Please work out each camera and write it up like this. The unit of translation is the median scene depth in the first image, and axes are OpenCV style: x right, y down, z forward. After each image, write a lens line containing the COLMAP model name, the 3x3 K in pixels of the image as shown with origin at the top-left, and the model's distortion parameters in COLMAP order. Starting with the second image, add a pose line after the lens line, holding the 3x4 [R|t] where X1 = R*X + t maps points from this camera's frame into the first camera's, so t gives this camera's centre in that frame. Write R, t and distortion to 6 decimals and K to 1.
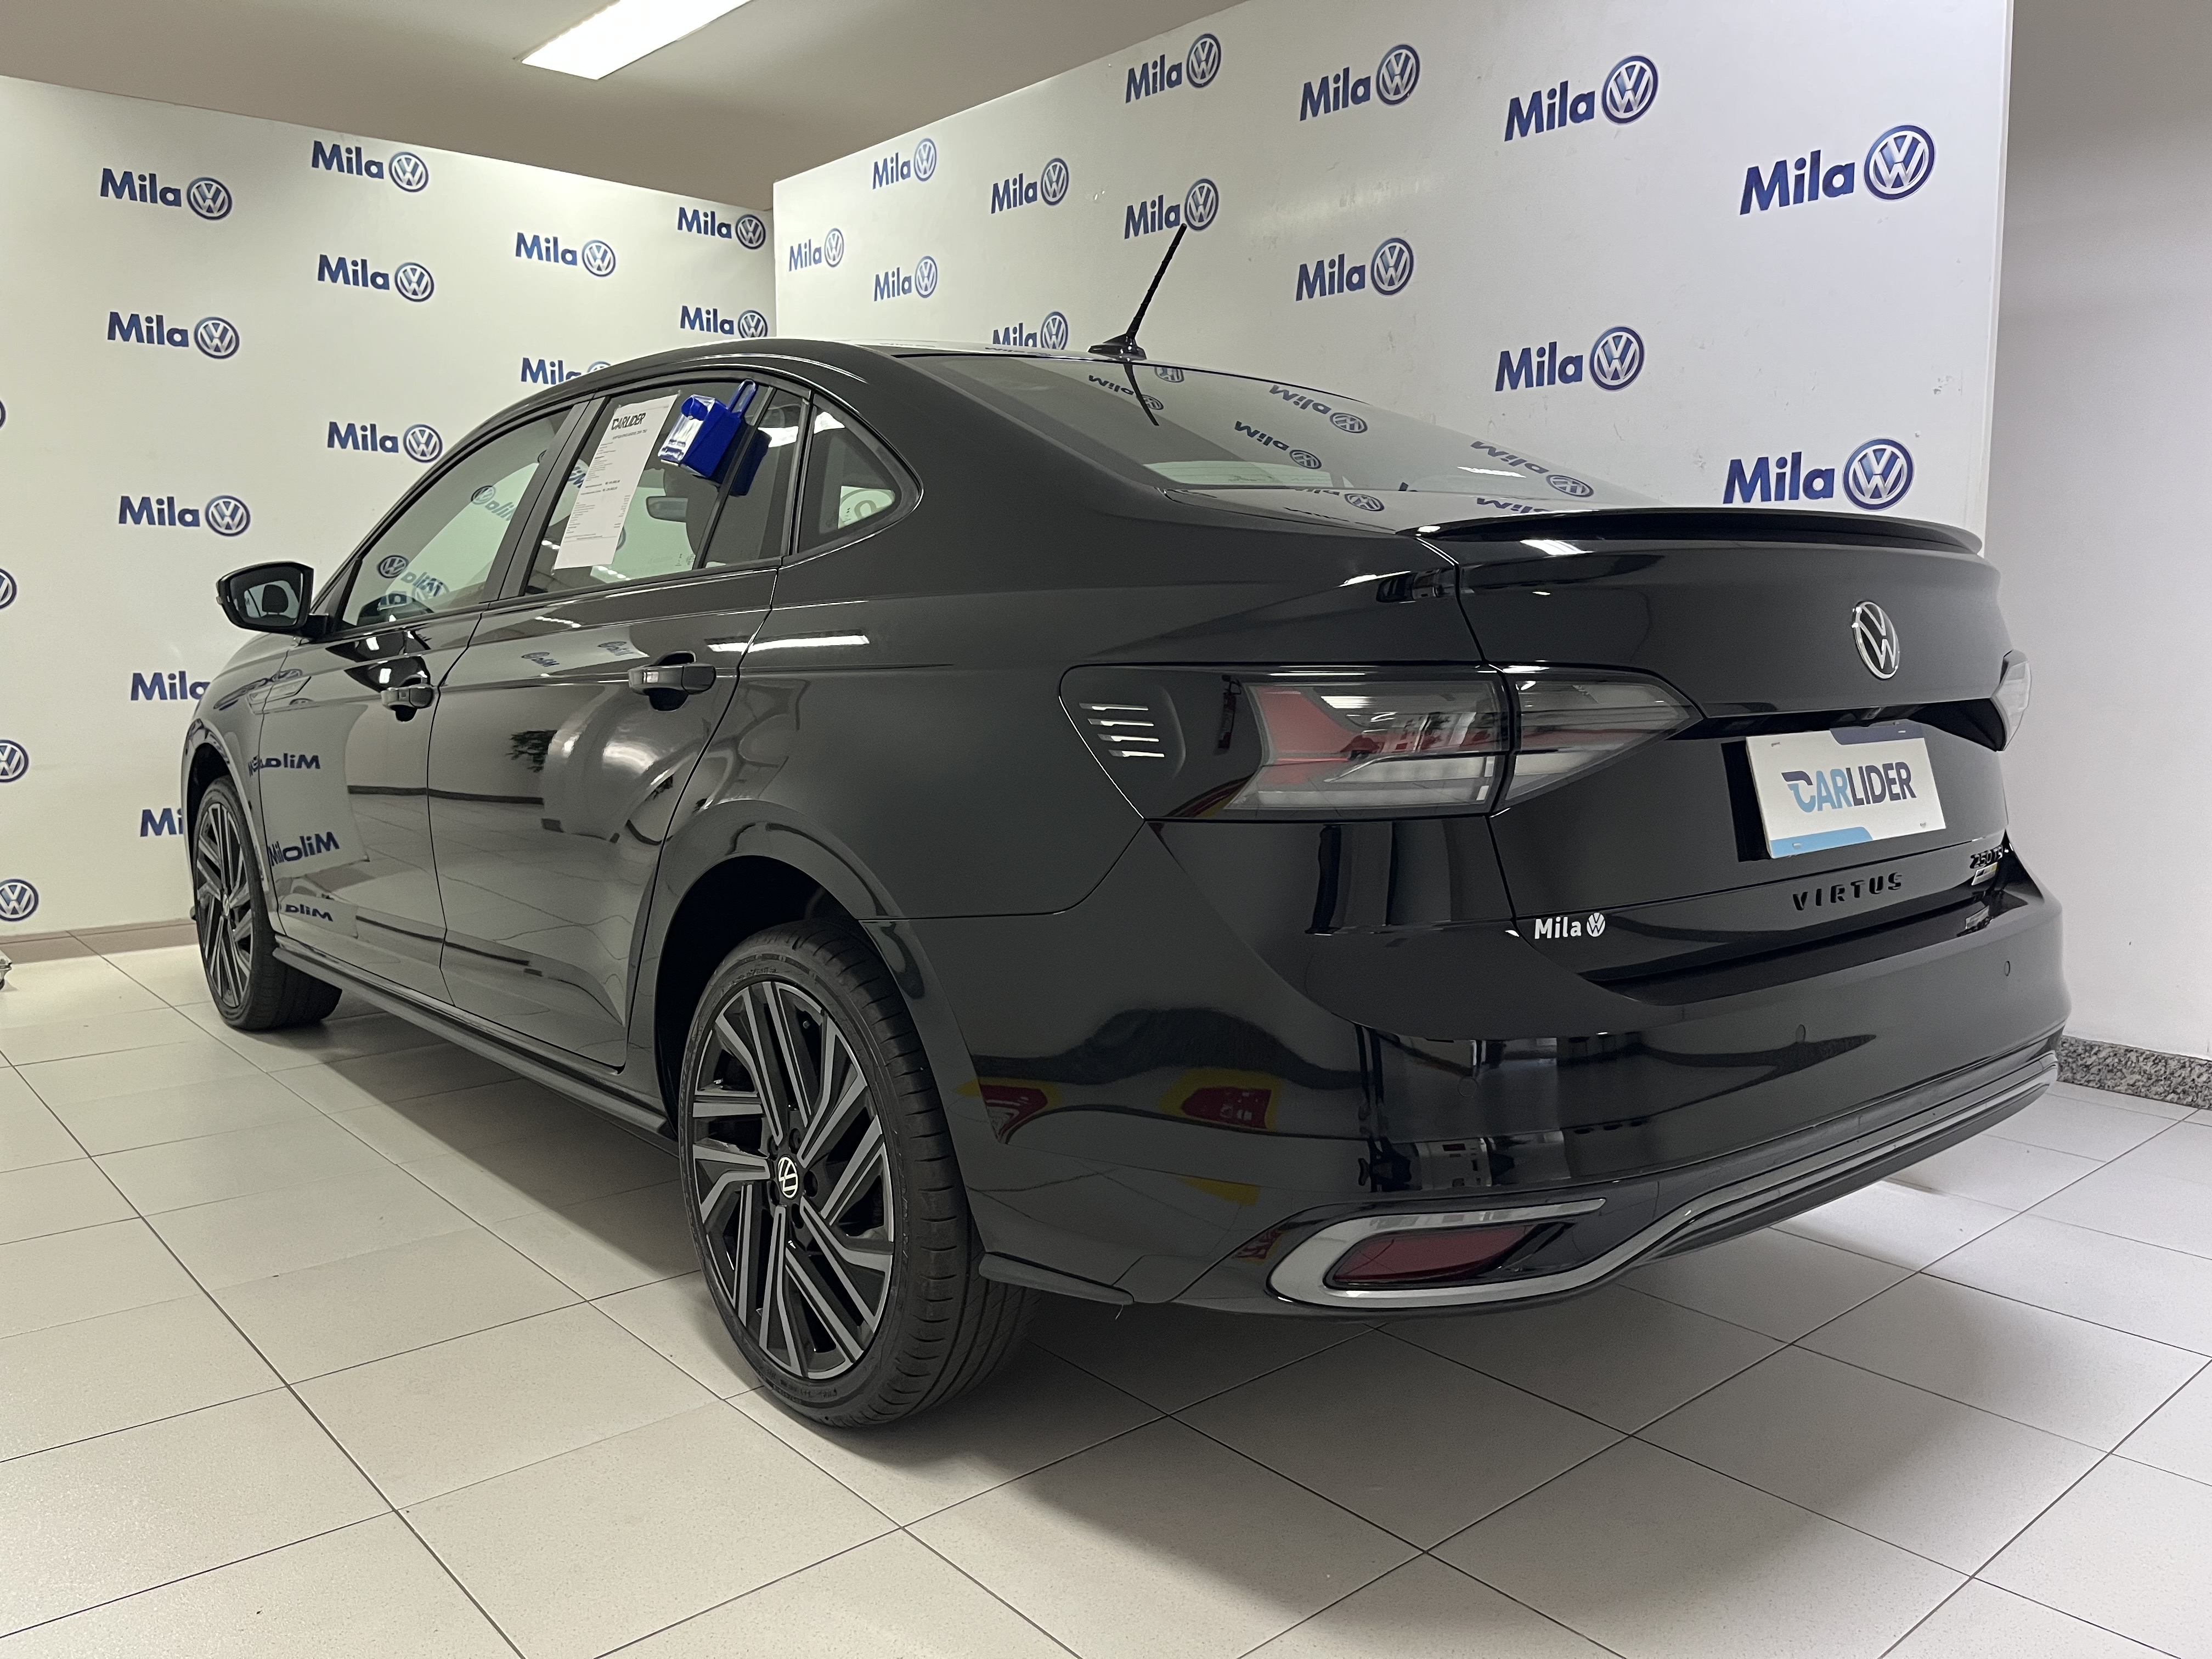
lens RADIAL K [[1671.1, 0, 1106.0], [0, 1671.1, 829.5], [0, 0, 1]] dist [0.111240, -0.171058]
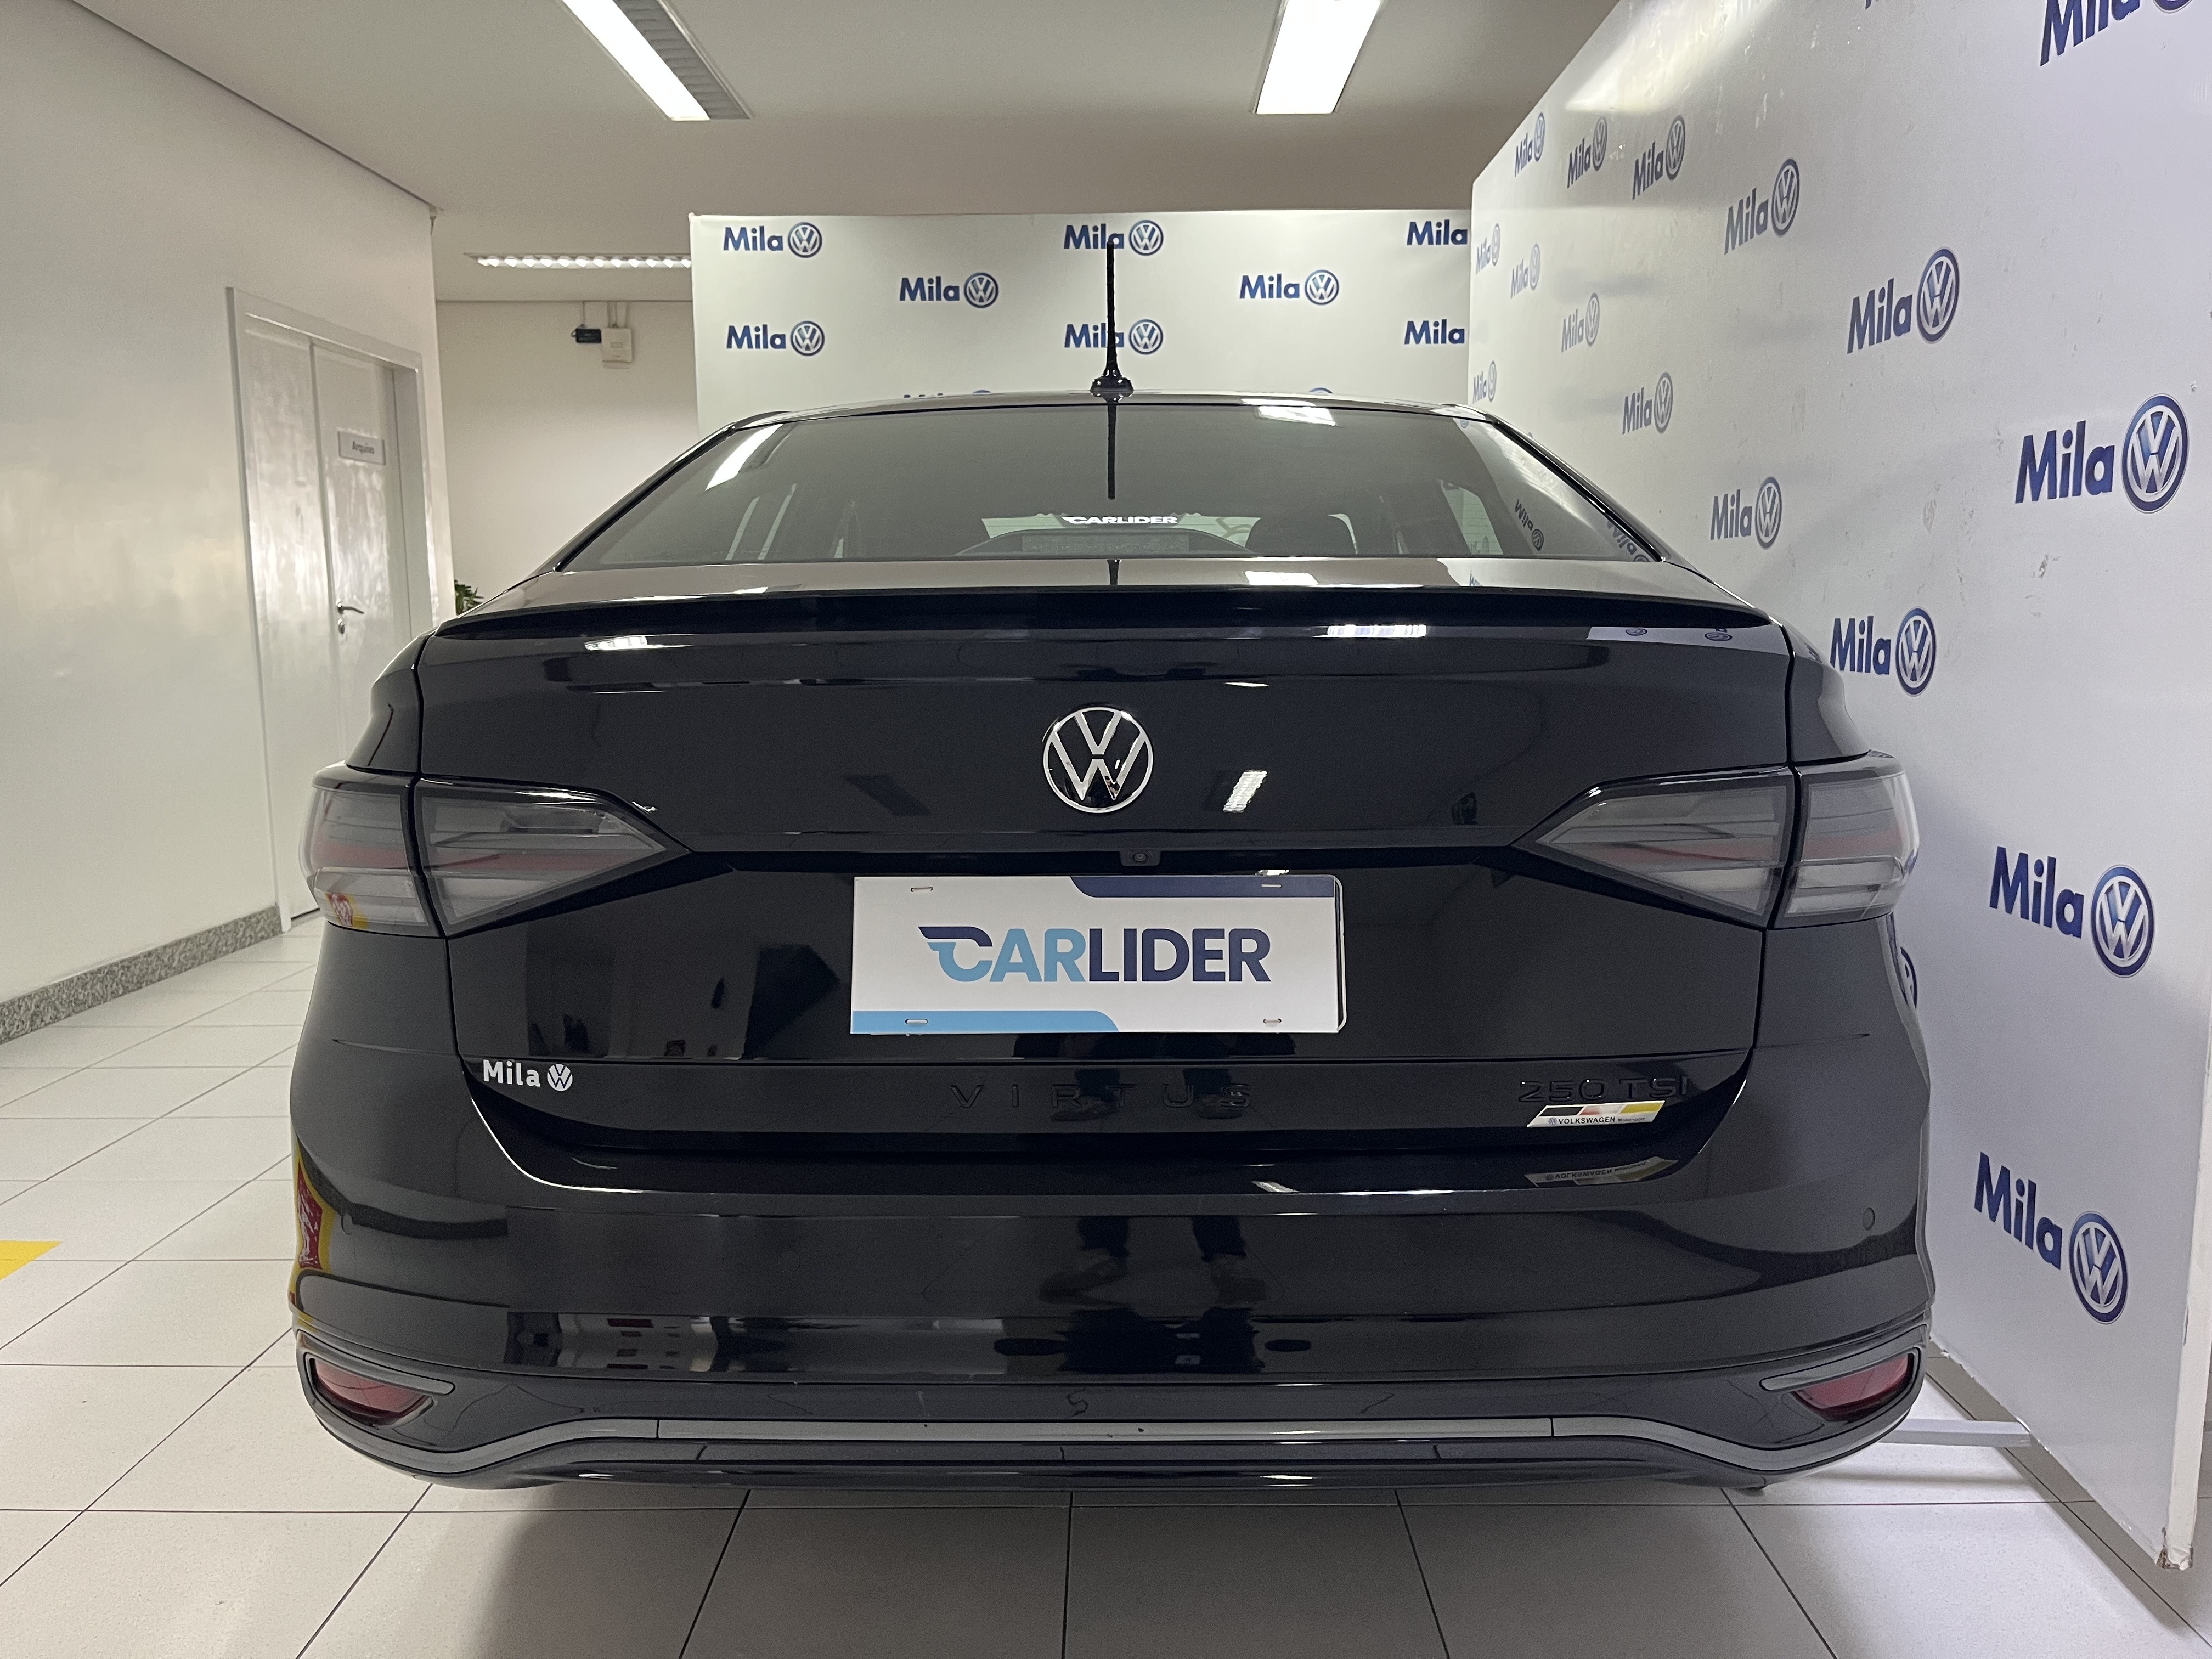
lens RADIAL K [[1709.5, 0, 1106.0], [0, 1709.5, 829.5], [0, 0, 1]] dist [-0.003162, -0.003810]
pose [[0.743372, 0.073977, -0.664775, 0.641994], [-0.070060, 0.997010, 0.032605, -0.071624], [0.665199, 0.022336, 0.746332, 0.310539]]
